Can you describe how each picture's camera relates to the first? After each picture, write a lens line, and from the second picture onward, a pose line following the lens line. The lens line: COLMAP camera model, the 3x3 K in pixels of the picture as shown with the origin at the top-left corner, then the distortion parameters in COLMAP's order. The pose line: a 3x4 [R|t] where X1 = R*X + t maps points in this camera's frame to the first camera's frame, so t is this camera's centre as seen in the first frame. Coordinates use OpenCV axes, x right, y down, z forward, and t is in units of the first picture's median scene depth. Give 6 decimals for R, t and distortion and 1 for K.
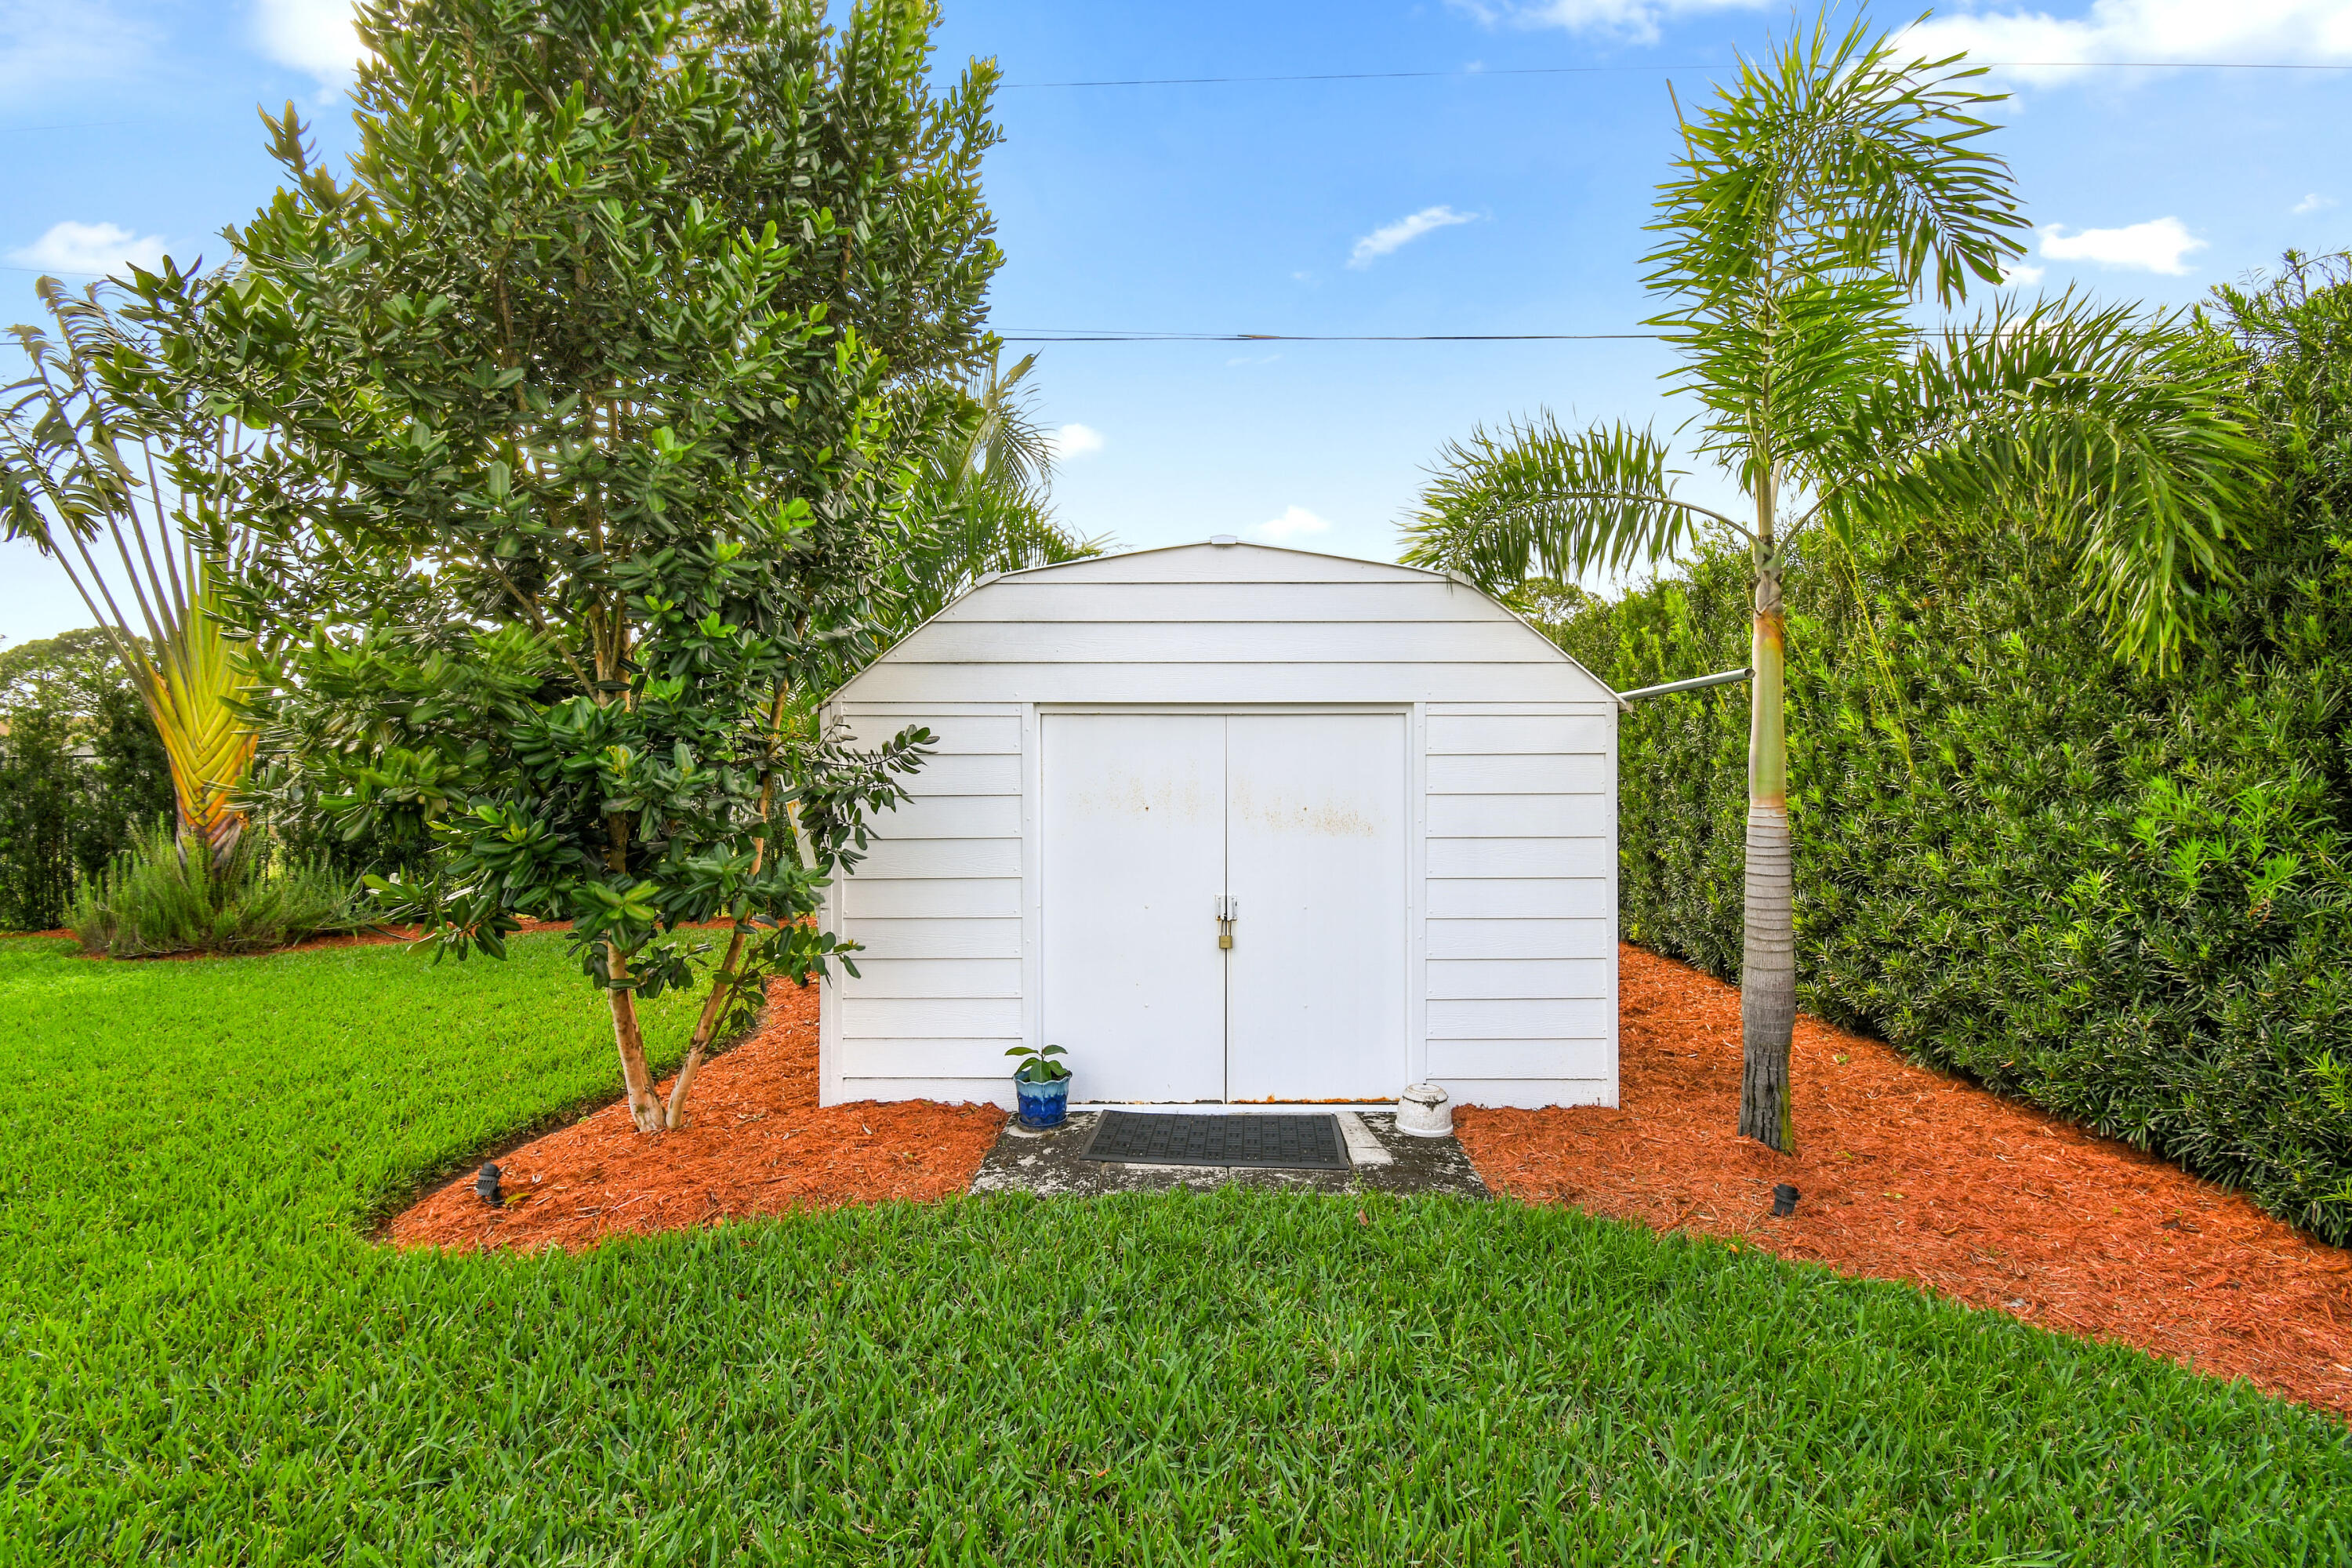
lens RADIAL K [[1040.9, 0, 1181.7], [0, 1040.9, 785.1], [0, 0, 1]] dist [0.010007, -0.013195]
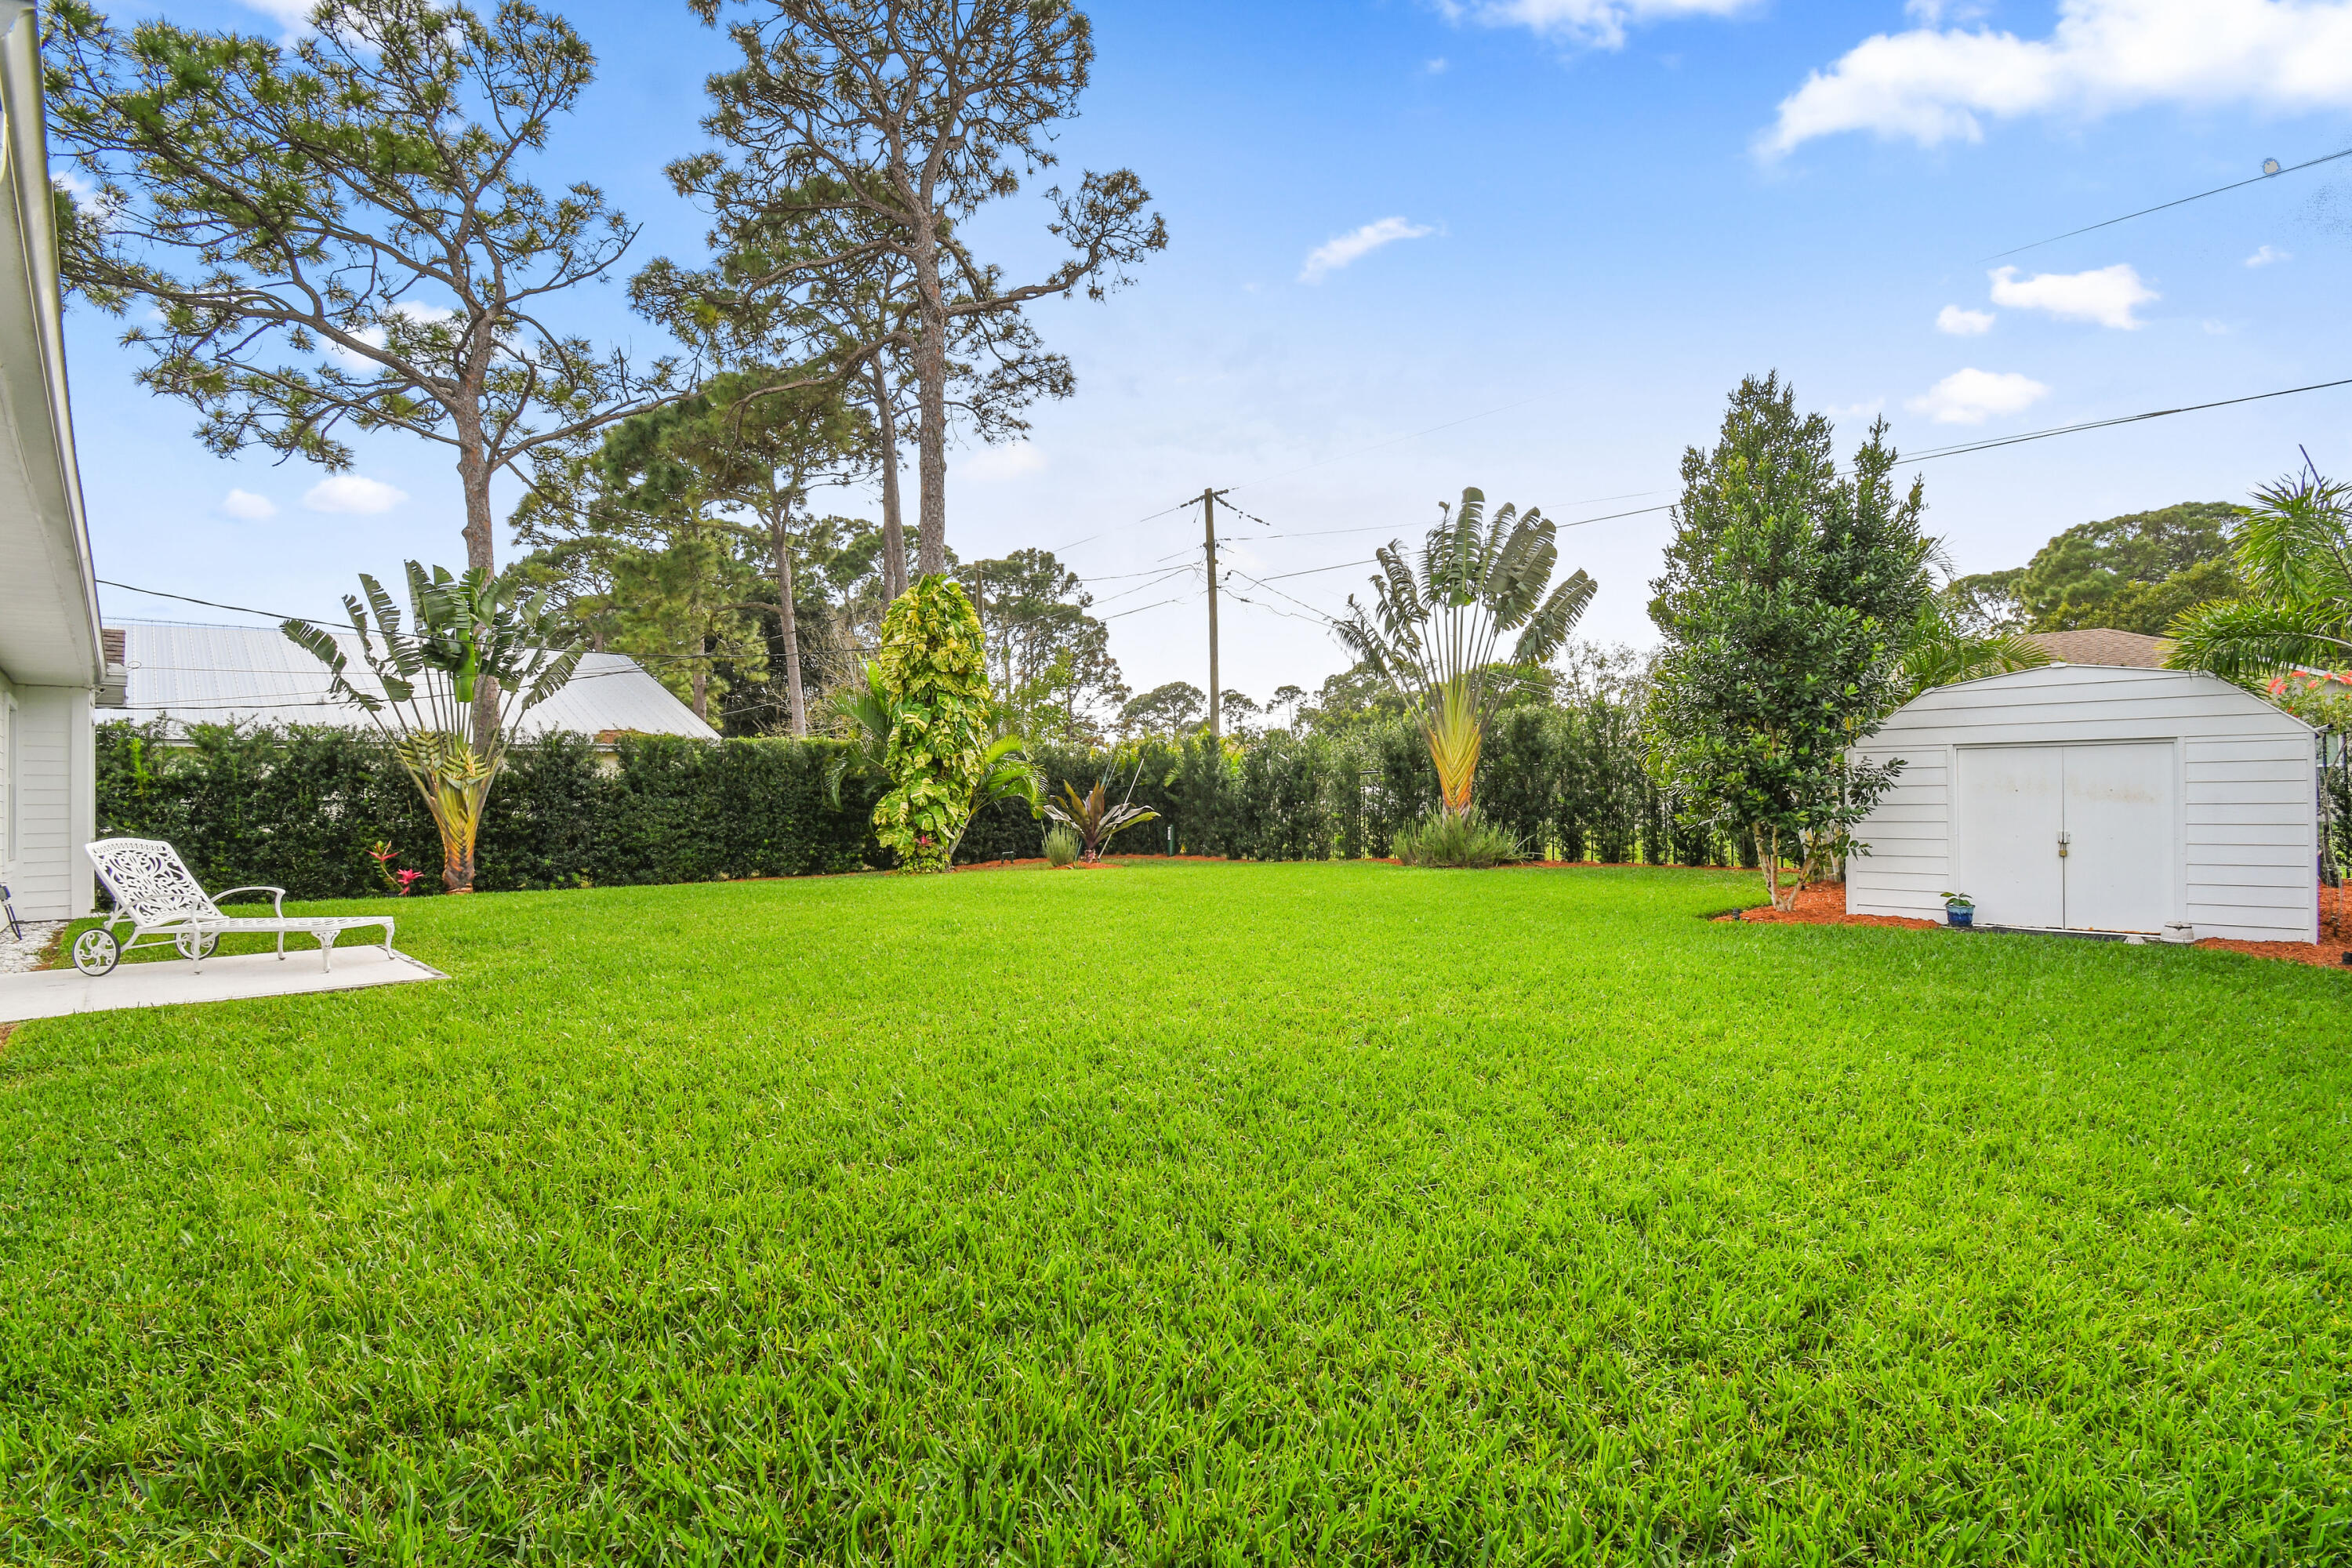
lens RADIAL K [[1040.9, 0, 1187.2], [0, 1040.9, 770.0], [0, 0, 1]] dist [0.010007, -0.013195]
pose [[0.715483, -0.017596, -0.698409, 0.257022], [0.006751, 0.999810, -0.018274, 0.006745], [0.698598, 0.008360, 0.715466, -1.826572]]
